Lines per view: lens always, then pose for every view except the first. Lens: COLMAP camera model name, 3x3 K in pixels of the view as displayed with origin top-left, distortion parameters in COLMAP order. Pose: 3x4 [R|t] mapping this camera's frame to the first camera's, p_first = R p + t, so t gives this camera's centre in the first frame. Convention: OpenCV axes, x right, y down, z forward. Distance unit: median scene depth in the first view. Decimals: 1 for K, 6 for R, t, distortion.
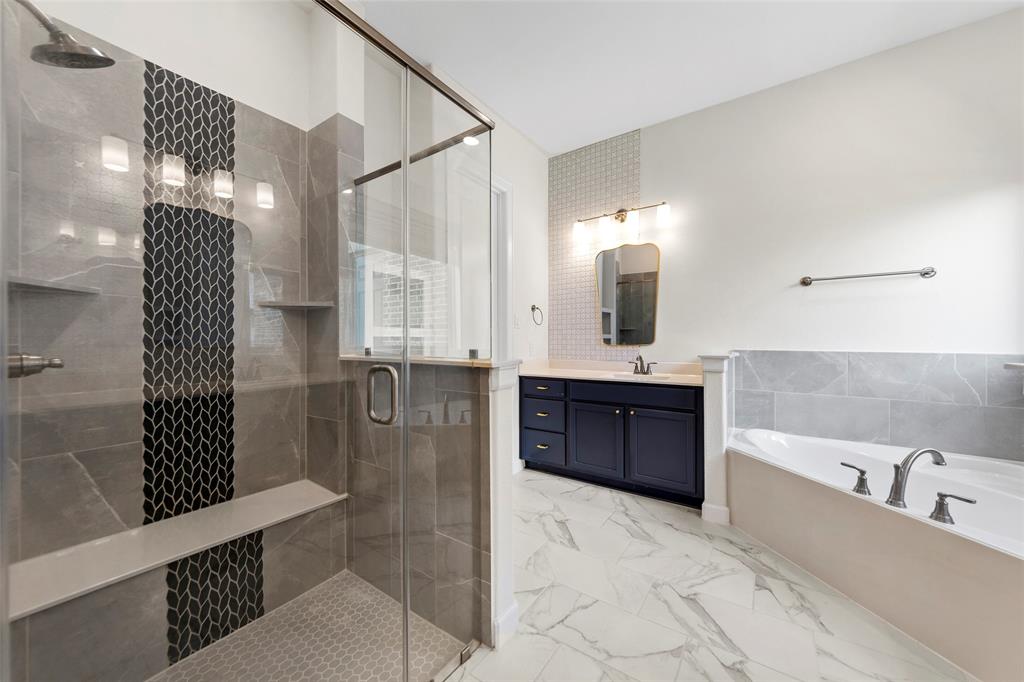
lens RADIAL K [[366.1, 0, 517.9], [0, 366.1, 339.7], [0, 0, 1]] dist [-0.006122, 0.000287]
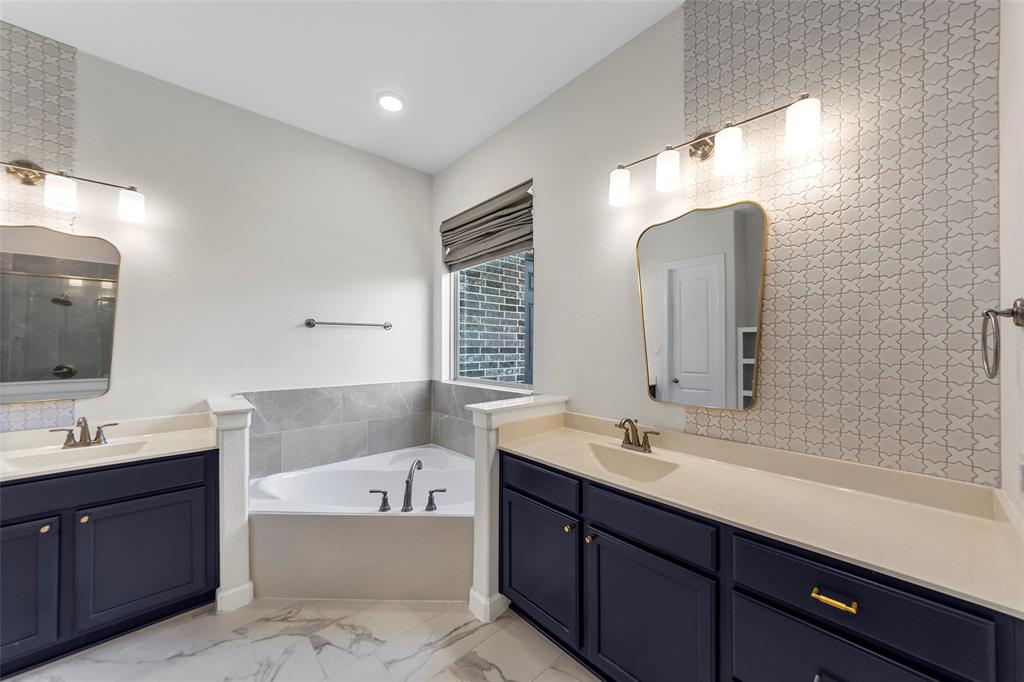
lens RADIAL K [[366.1, 0, 516.7], [0, 366.1, 342.7], [0, 0, 1]] dist [-0.006122, 0.000287]
pose [[0.218511, 0.005321, 0.975820, -0.140461], [-0.004831, 0.999979, -0.004371, -0.111686], [-0.975823, -0.003759, 0.218532, 0.192587]]
